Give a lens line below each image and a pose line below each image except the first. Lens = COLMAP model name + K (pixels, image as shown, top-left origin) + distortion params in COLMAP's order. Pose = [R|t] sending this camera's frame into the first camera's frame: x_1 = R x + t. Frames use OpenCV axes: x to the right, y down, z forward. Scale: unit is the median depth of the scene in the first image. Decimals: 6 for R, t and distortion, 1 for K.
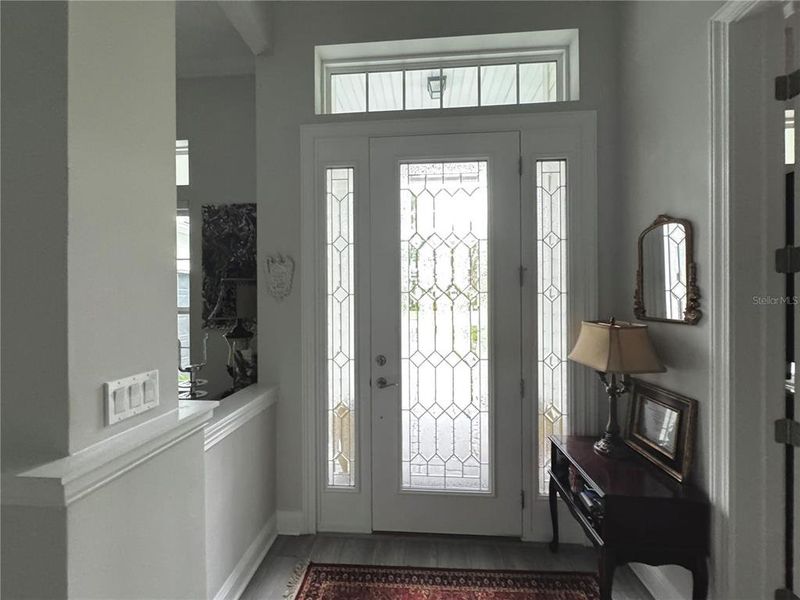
lens RADIAL K [[322.6, 0, 396.9], [0, 322.6, 302.0], [0, 0, 1]] dist [-0.000834, -0.000435]
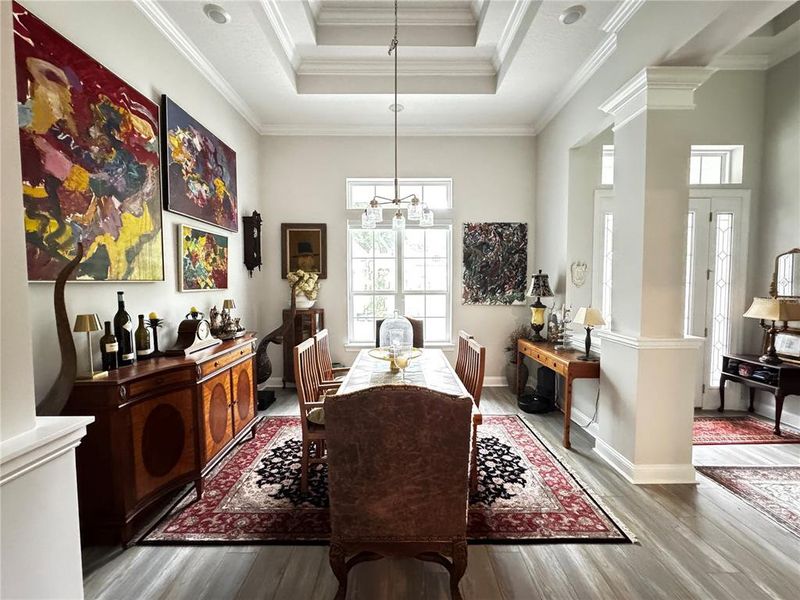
lens RADIAL K [[317.9, 0, 400.0], [0, 317.9, 300.0], [0, 0, 1]] dist [-0.001374, -0.000233]
pose [[0.996837, -0.001774, 0.079457, -1.601477], [-0.001918, 0.998923, 0.046361, -0.012335], [-0.079454, -0.046367, 0.995760, -0.750681]]
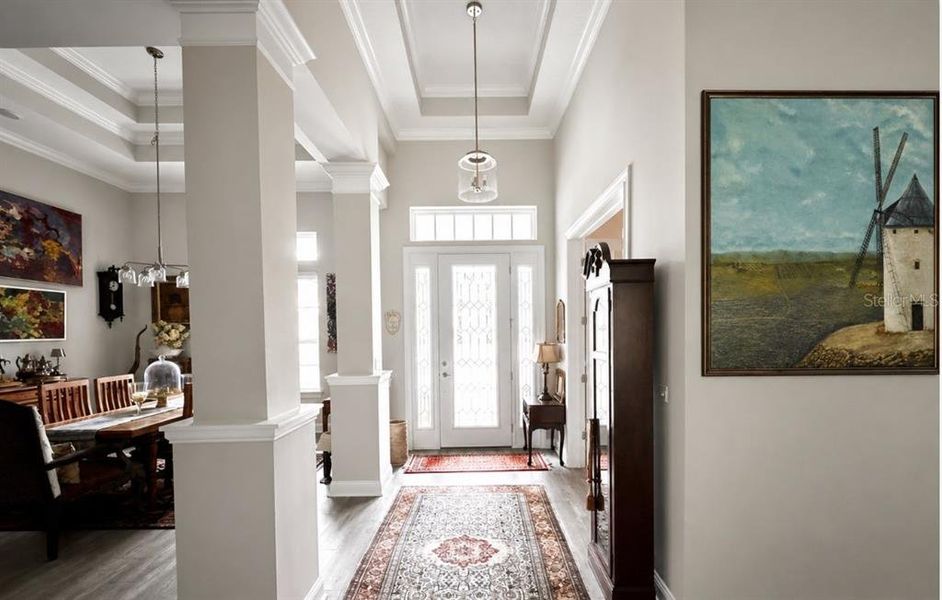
lens RADIAL K [[386.3, 0, 470.3], [0, 386.3, 339.9], [0, 0, 1]] dist [0.011714, -0.000305]
pose [[0.997431, -0.007524, 0.071238, -0.059092], [0.006443, 0.999861, 0.015384, -0.005492], [-0.071343, -0.014885, 0.997341, -1.498404]]
